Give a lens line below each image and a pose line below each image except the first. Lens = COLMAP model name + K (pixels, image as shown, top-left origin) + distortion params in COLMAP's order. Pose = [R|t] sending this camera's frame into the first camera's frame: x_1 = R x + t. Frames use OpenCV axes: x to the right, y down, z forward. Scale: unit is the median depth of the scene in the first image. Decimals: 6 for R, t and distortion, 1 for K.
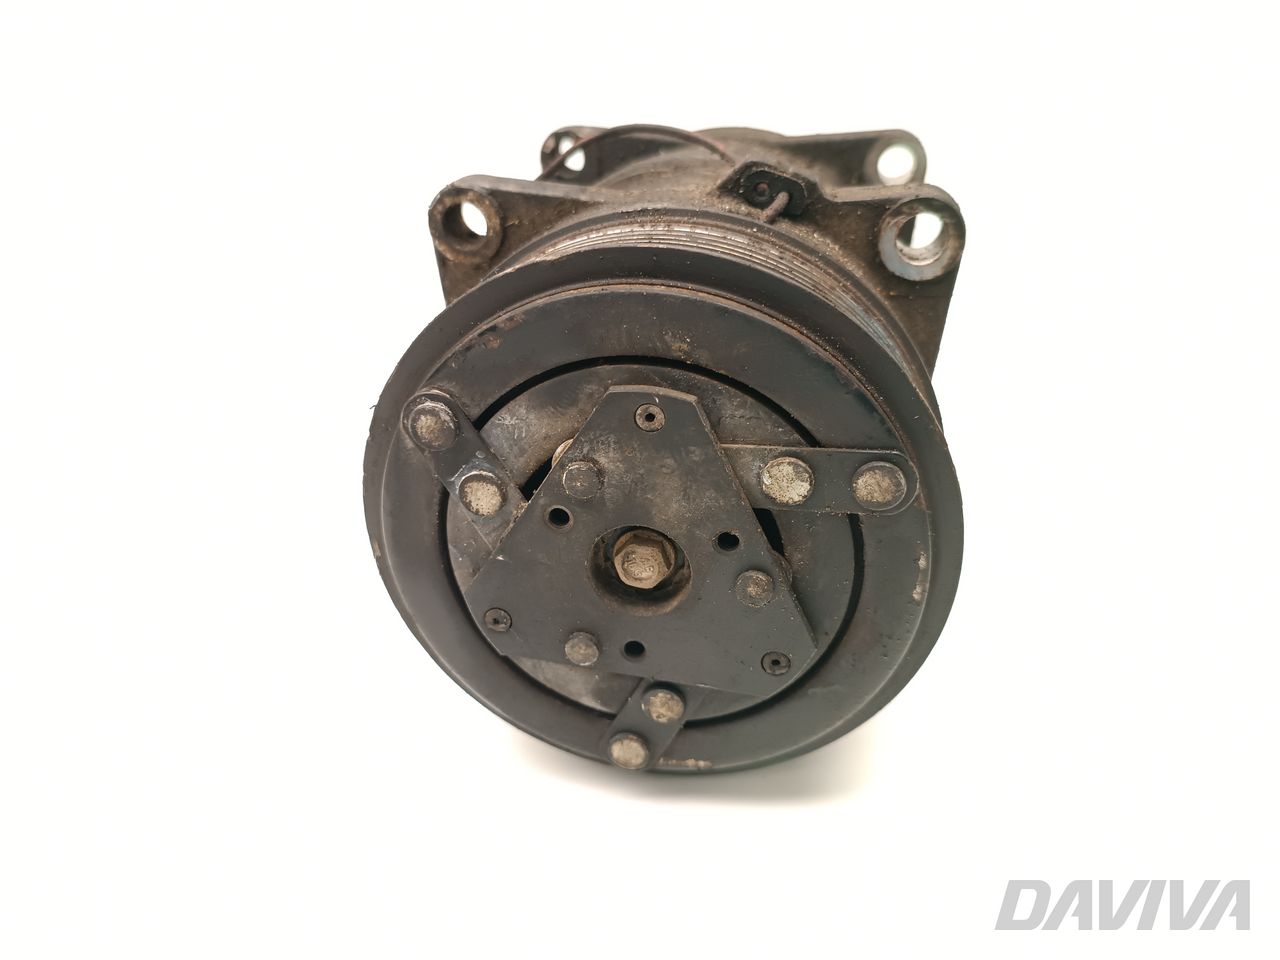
lens RADIAL K [[930.9, 0, 637.6], [0, 930.9, 481.3], [0, 0, 1]] dist [0.058597, -0.000013]
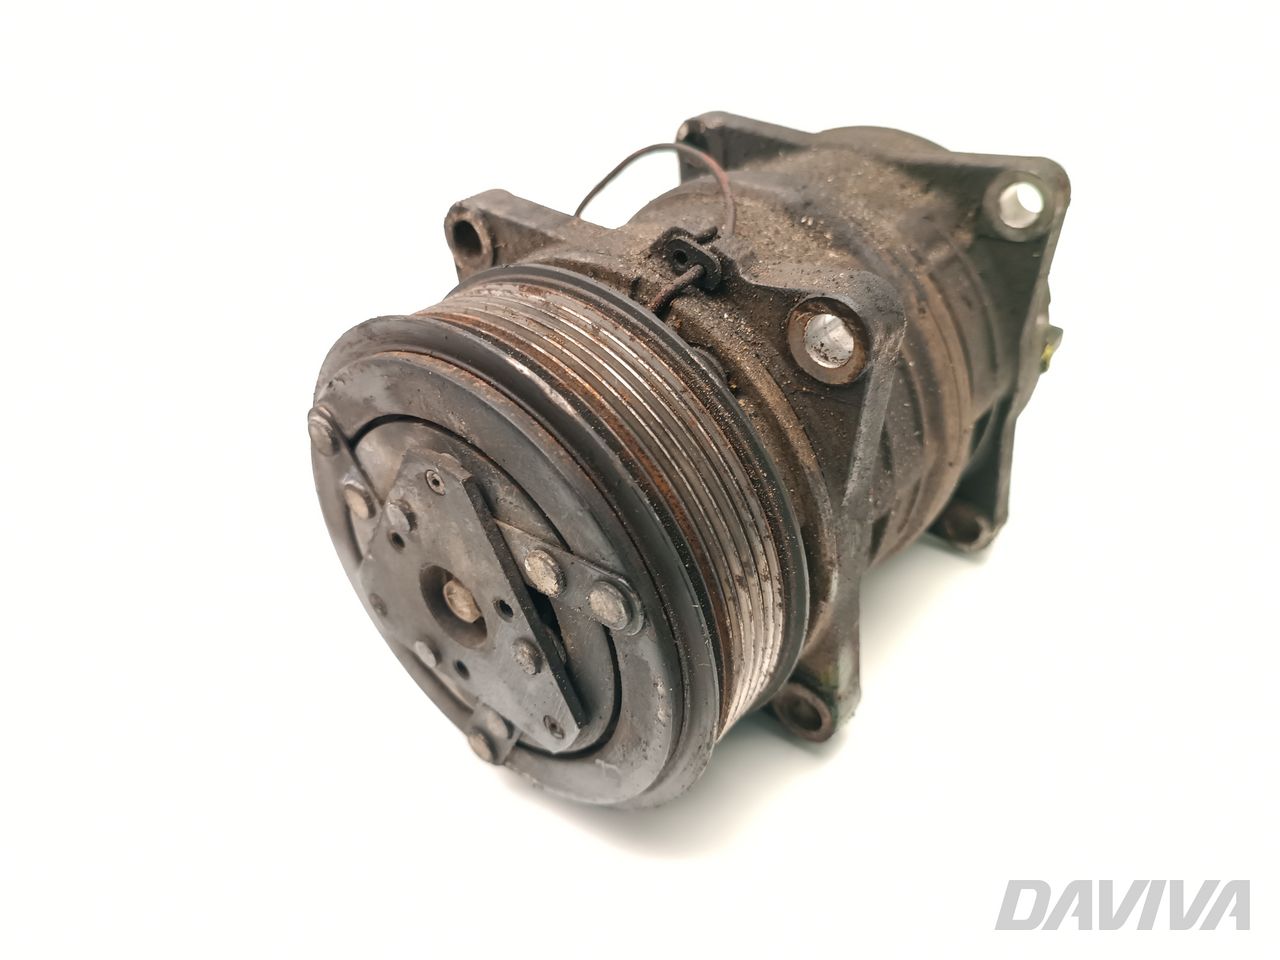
lens RADIAL K [[930.9, 0, 639.9], [0, 930.9, 478.9], [0, 0, 1]] dist [0.058597, -0.000013]
pose [[0.876680, 0.245680, -0.413610, 0.549732], [-0.192421, 0.967071, 0.166579, -0.245924], [0.440915, -0.066449, 0.895086, 0.113651]]
